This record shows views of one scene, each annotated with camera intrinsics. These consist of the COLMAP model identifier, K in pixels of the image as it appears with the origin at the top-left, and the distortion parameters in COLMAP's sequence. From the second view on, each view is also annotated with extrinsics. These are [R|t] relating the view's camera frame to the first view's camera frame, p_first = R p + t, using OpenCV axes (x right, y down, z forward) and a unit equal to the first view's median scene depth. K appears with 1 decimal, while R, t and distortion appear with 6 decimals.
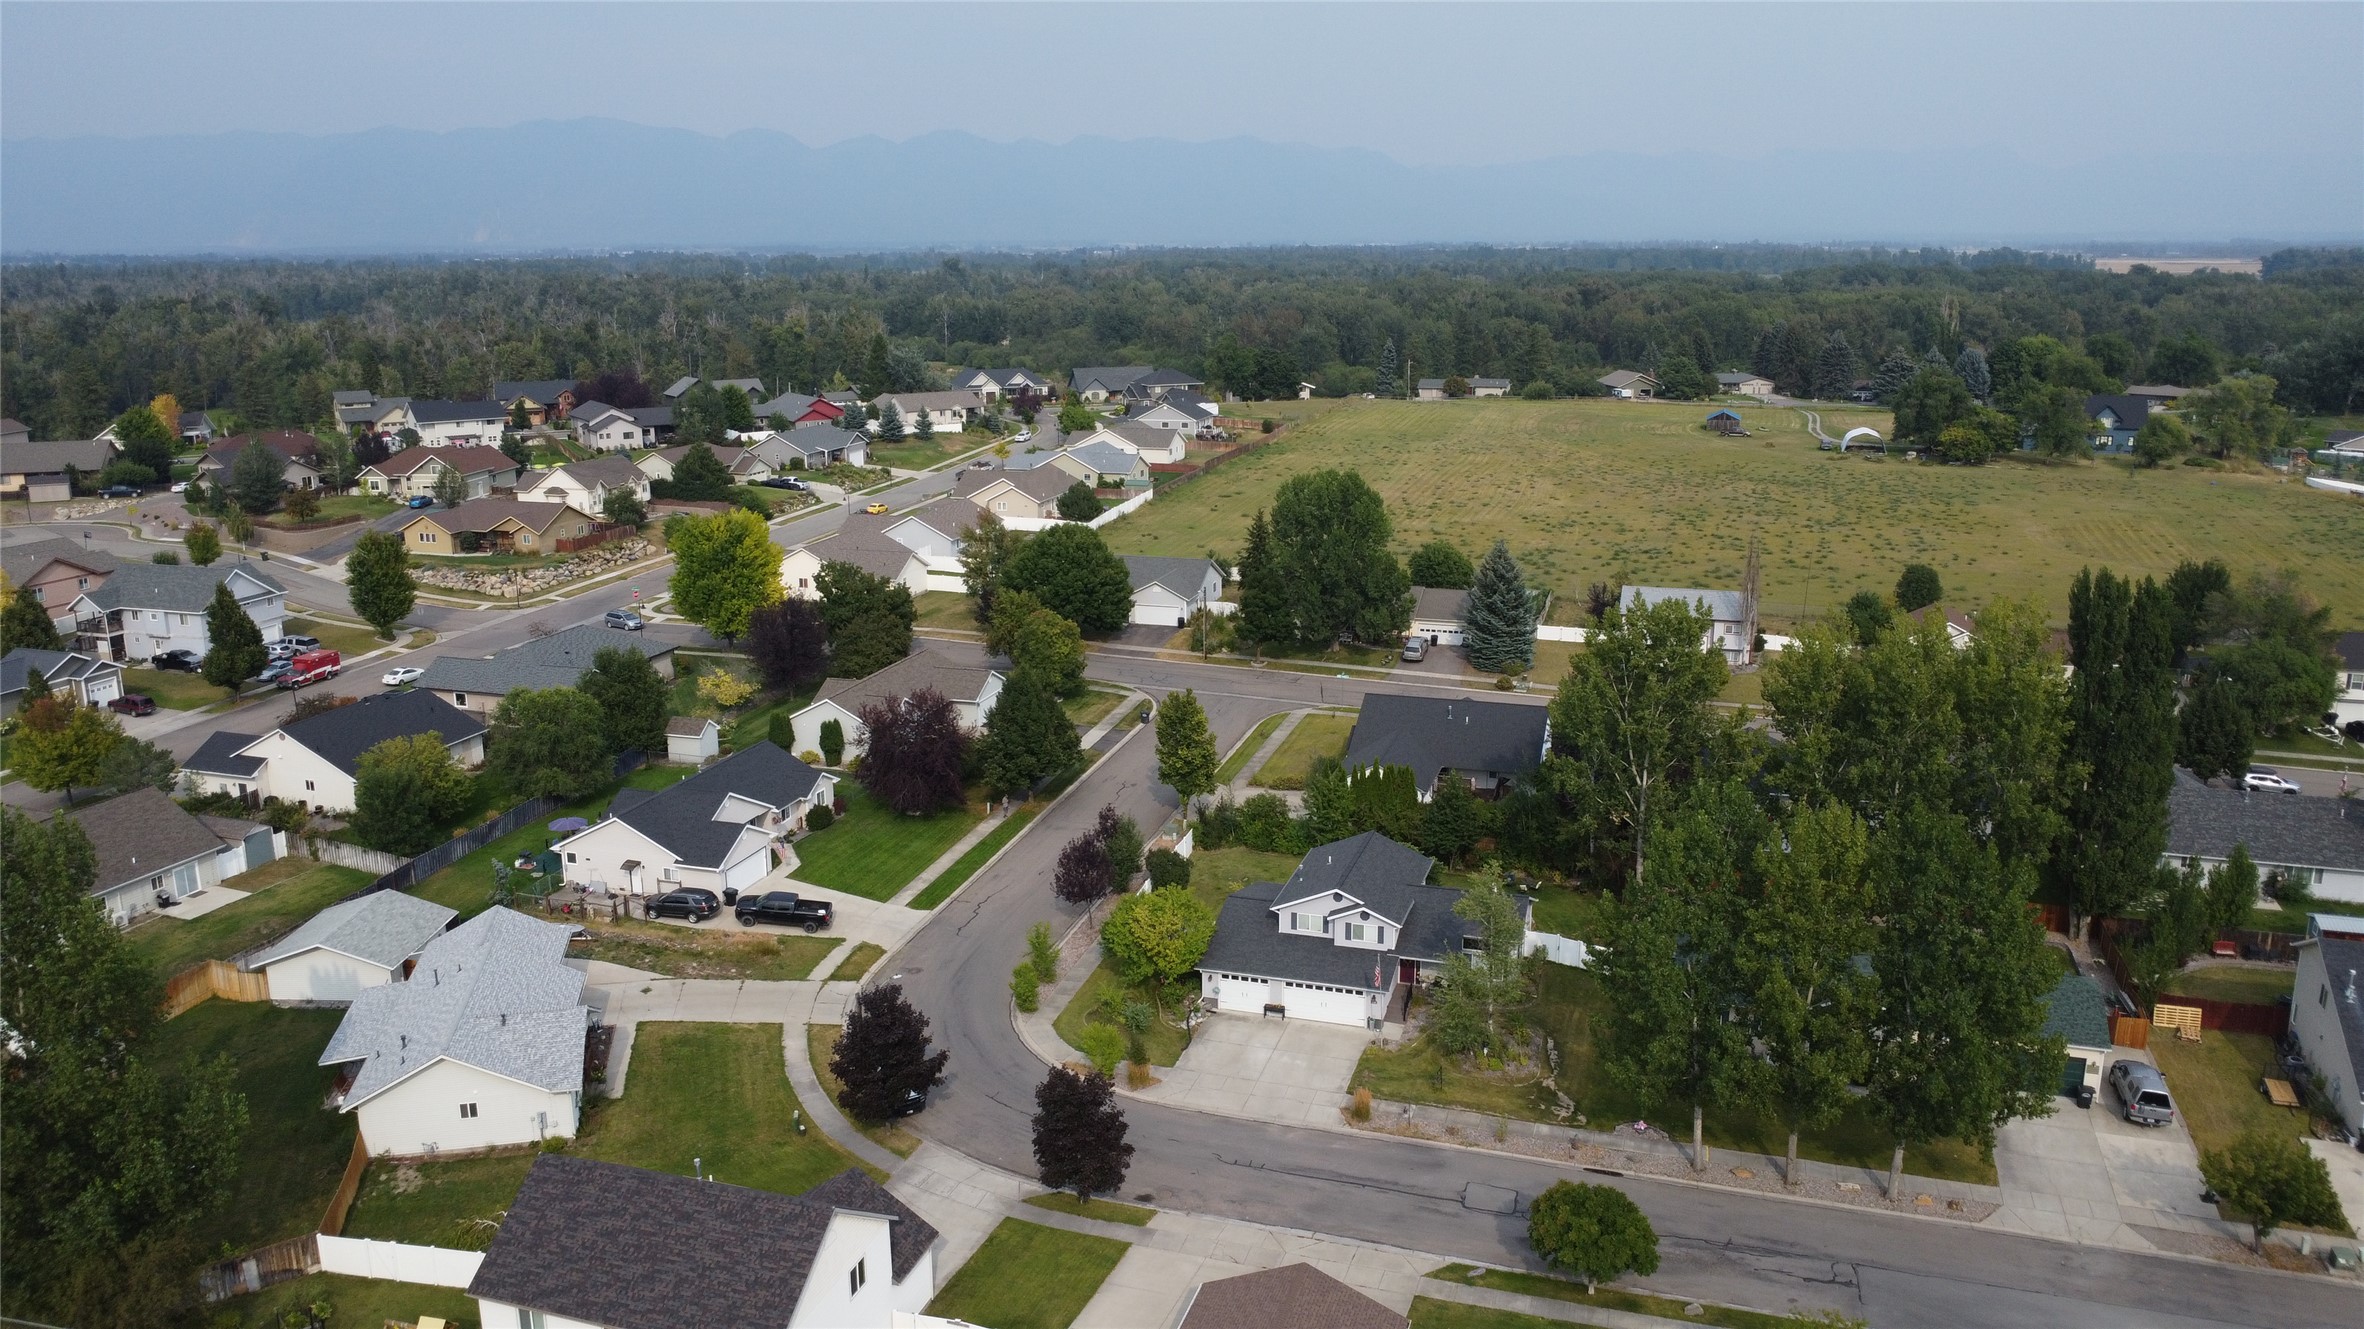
lens RADIAL K [[1718.4, 0, 1174.4], [0, 1718.4, 658.4], [0, 0, 1]] dist [-0.022632, -0.011873]
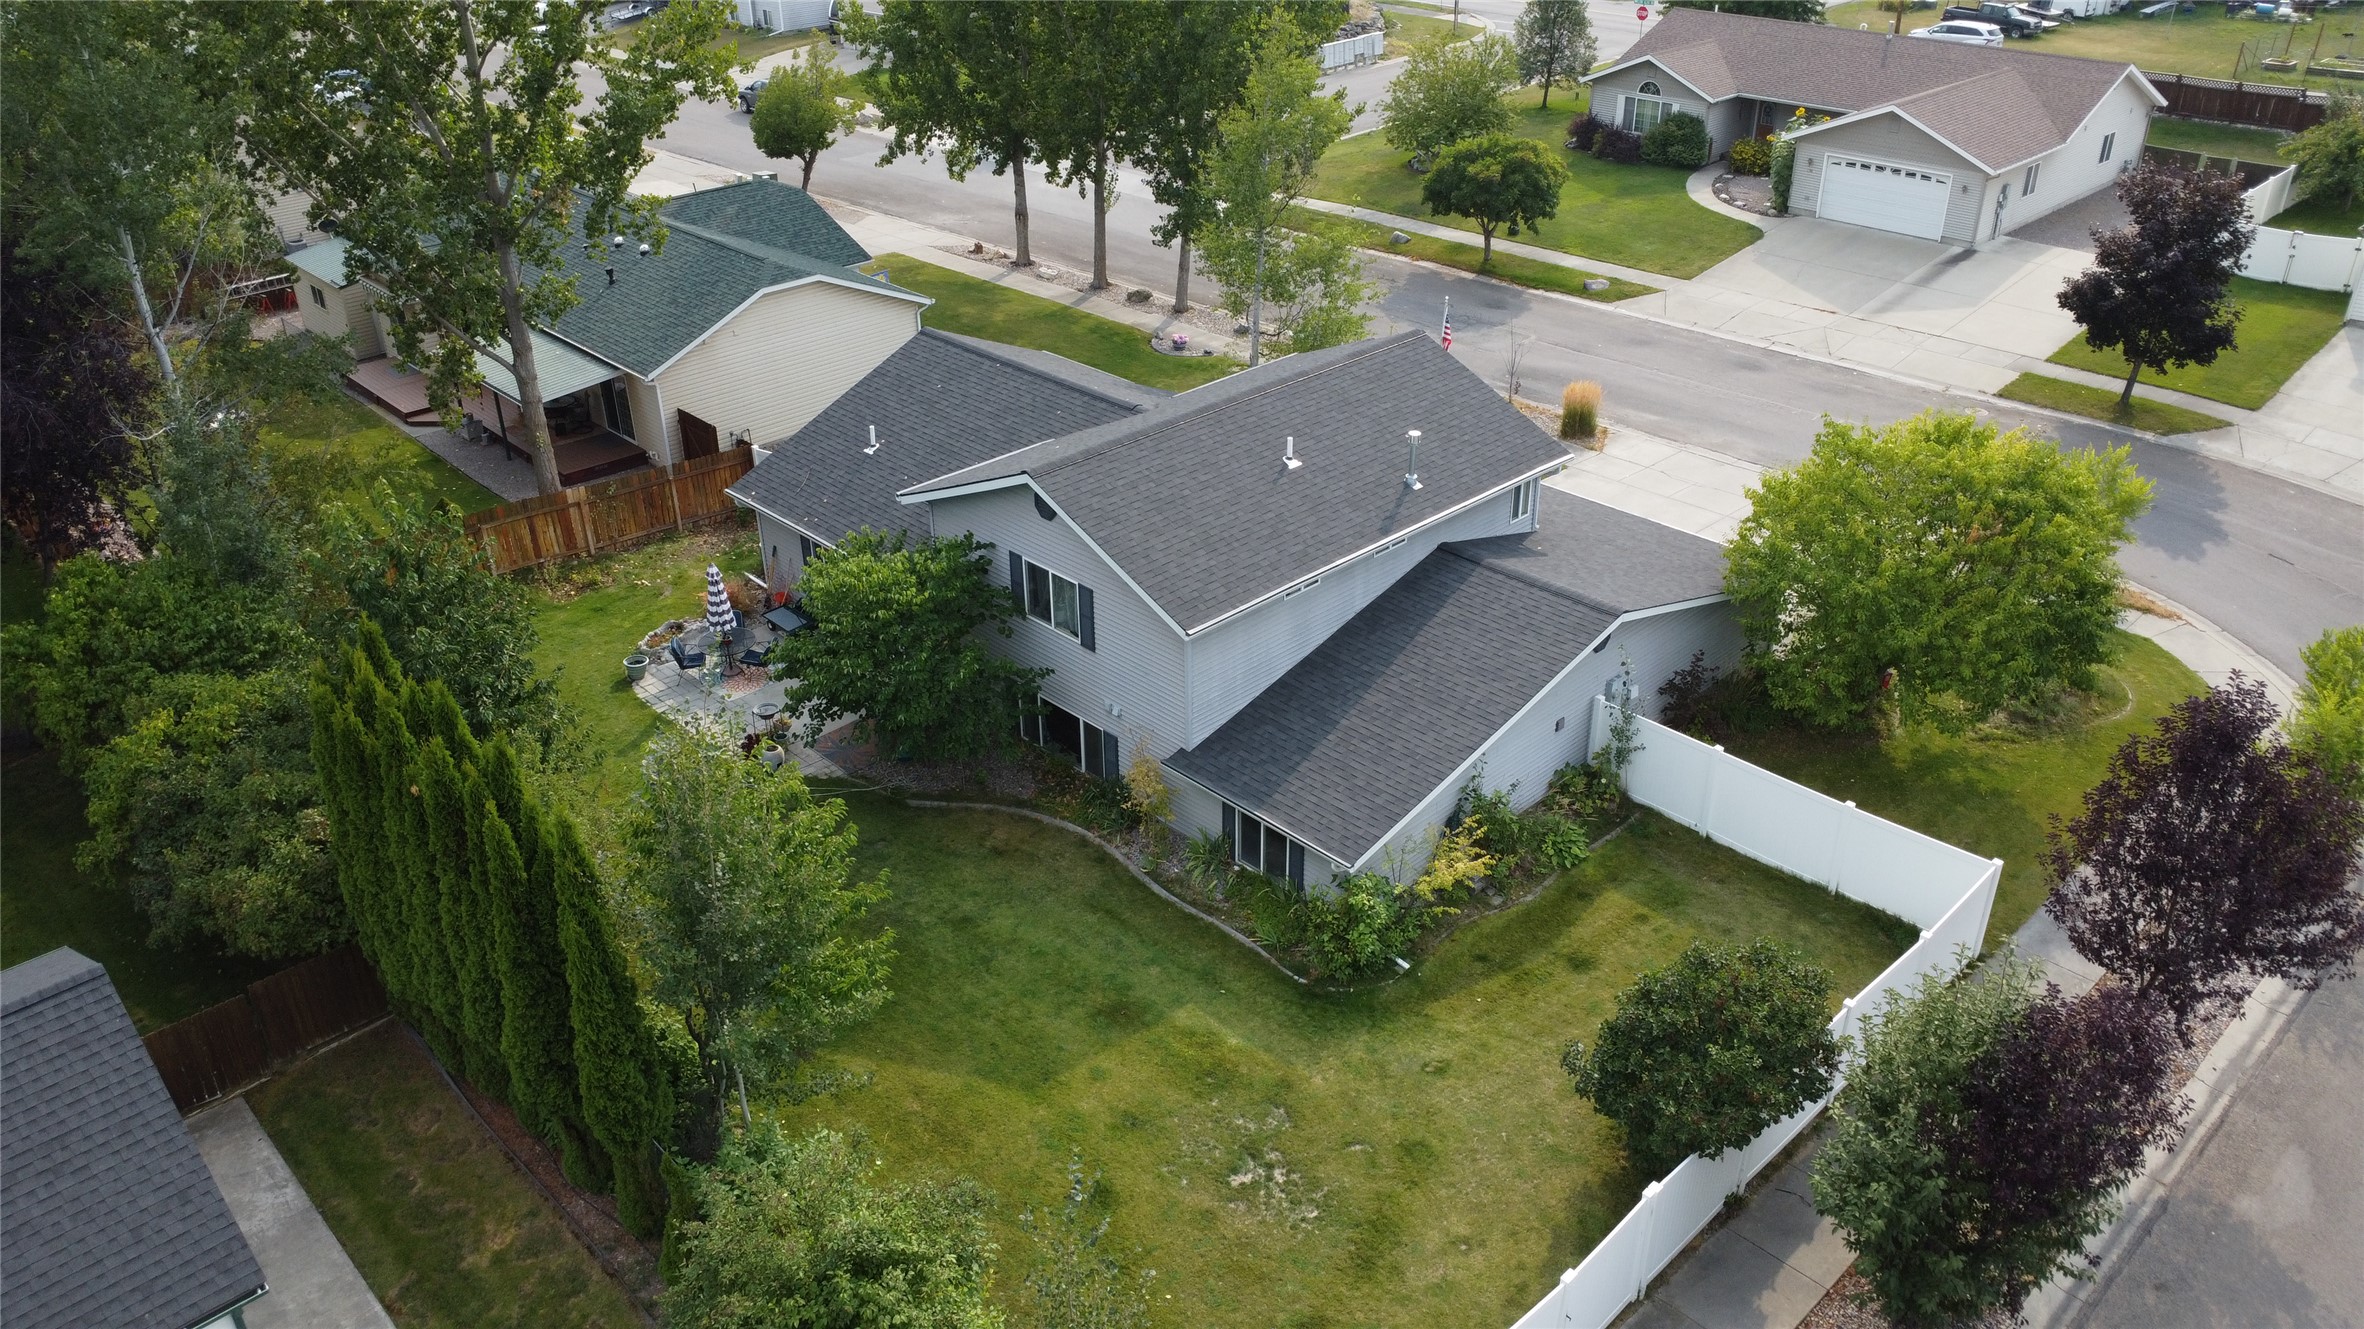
lens RADIAL K [[1718.4, 0, 1177.0], [0, 1718.4, 658.8], [0, 0, 1]] dist [-0.022632, -0.011873]
pose [[-0.878851, -0.211581, 0.427614, -0.027018], [0.135928, 0.748098, 0.649518, -0.052001], [-0.457323, 0.628954, -0.628707, 1.267249]]
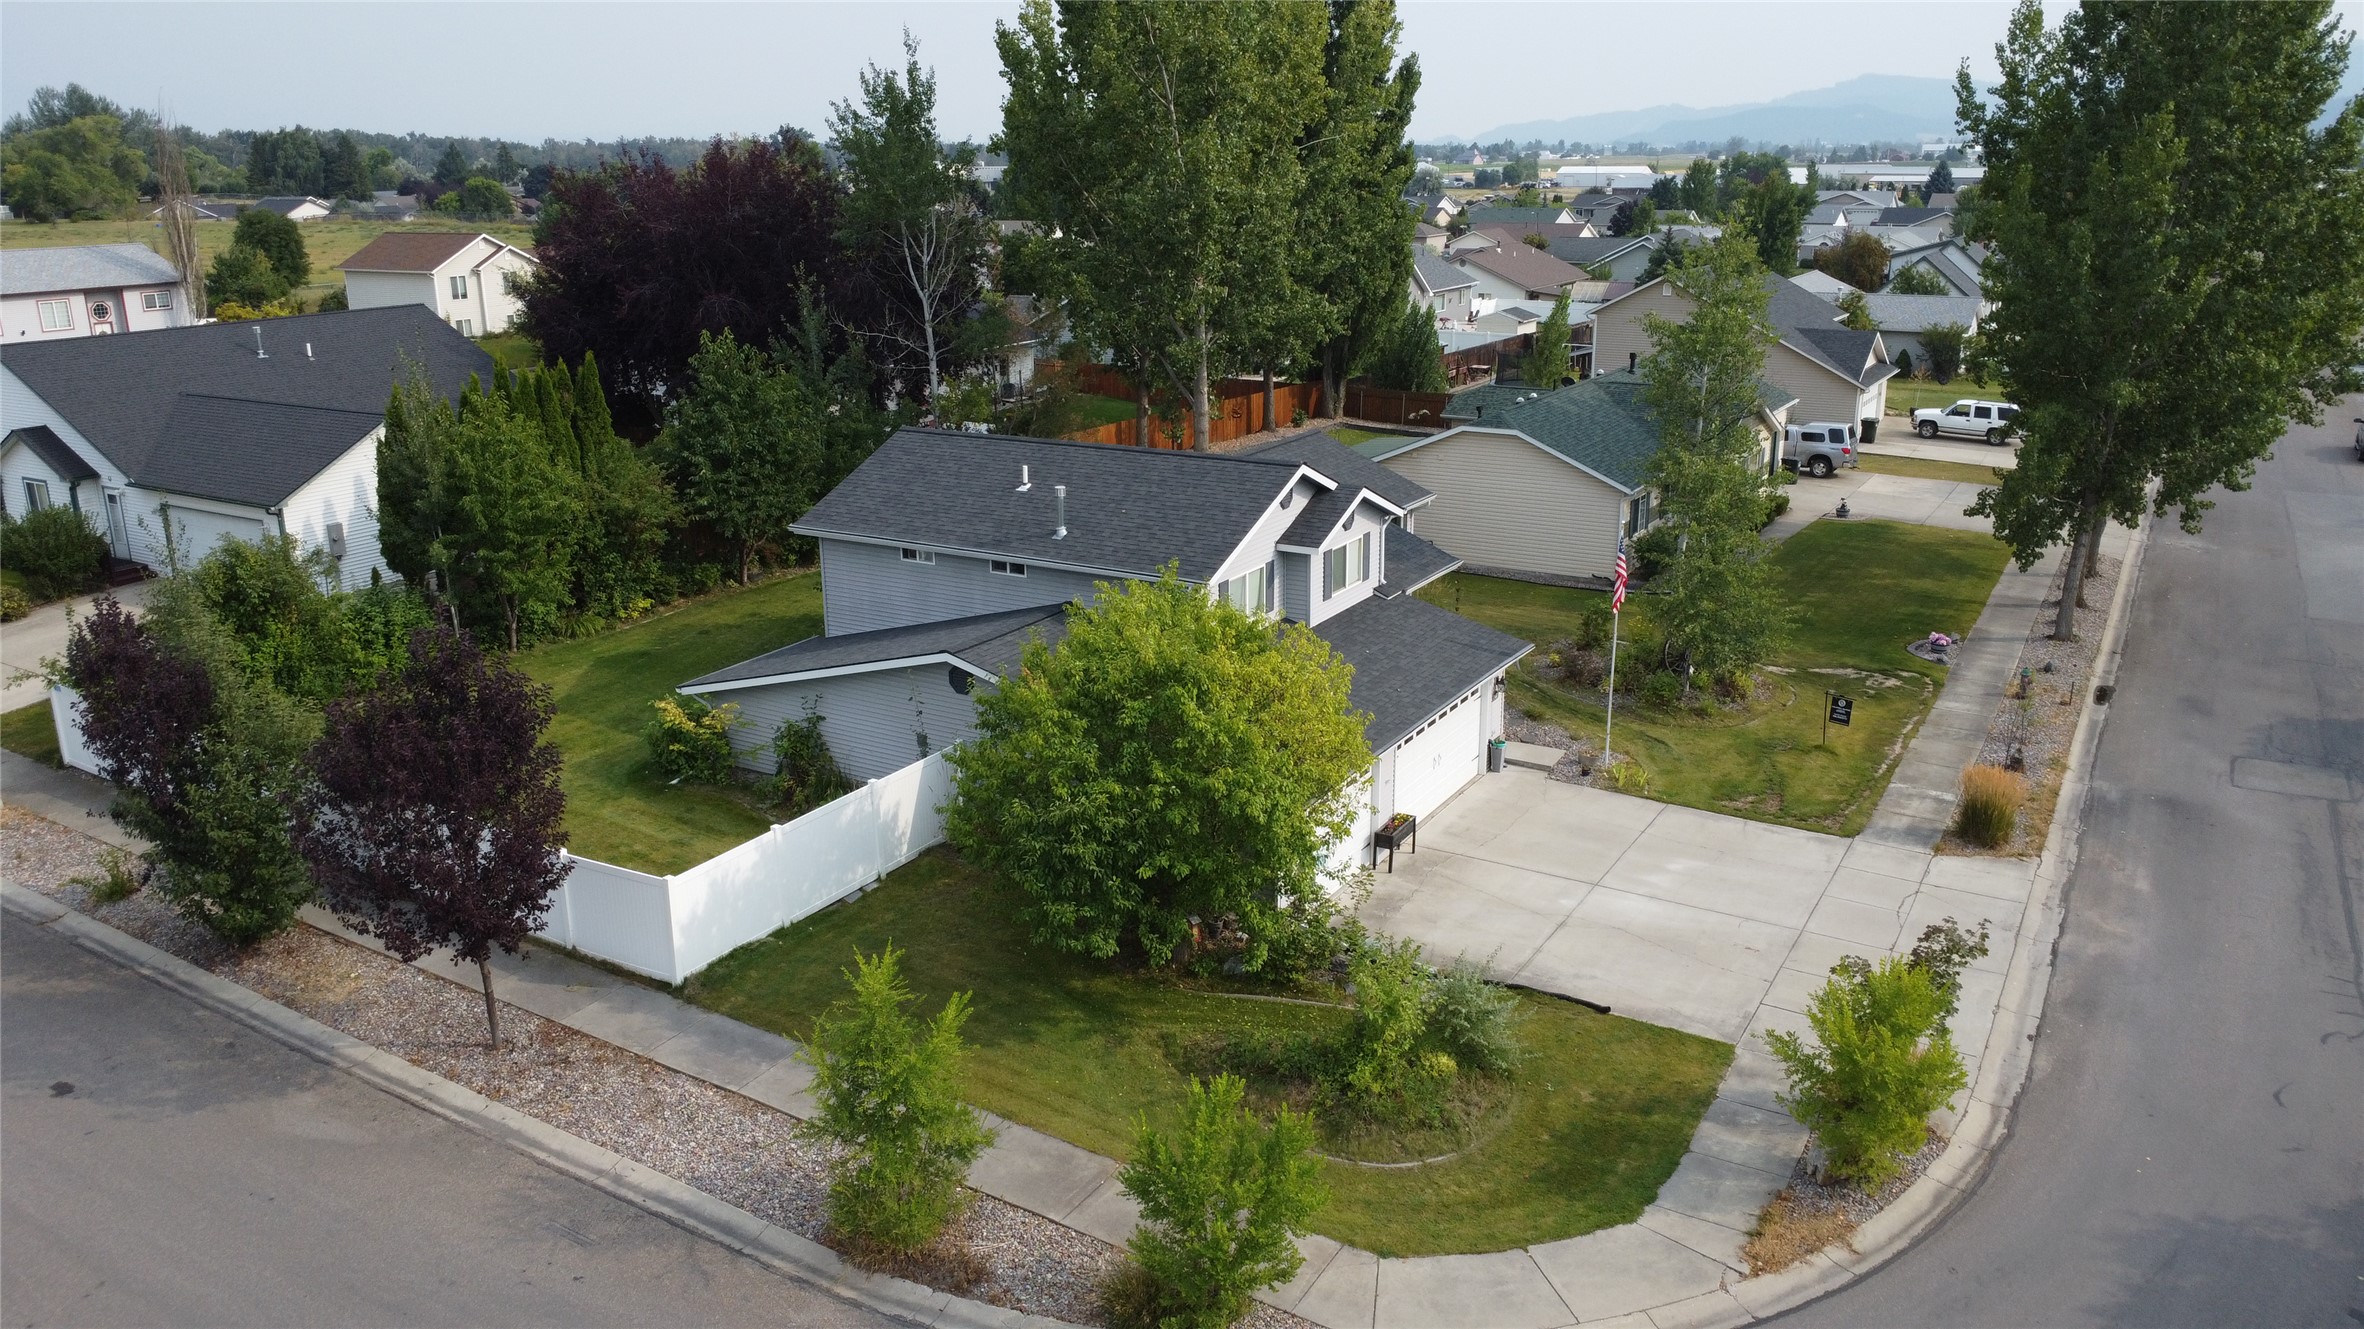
lens RADIAL K [[1718.4, 0, 1177.6], [0, 1718.4, 656.2], [0, 0, 1]] dist [-0.022632, -0.011873]
pose [[0.226192, -0.271112, 0.935594, -0.246603], [0.240310, 0.946330, 0.216125, 0.087616], [-0.943975, 0.175947, 0.279203, 0.917249]]
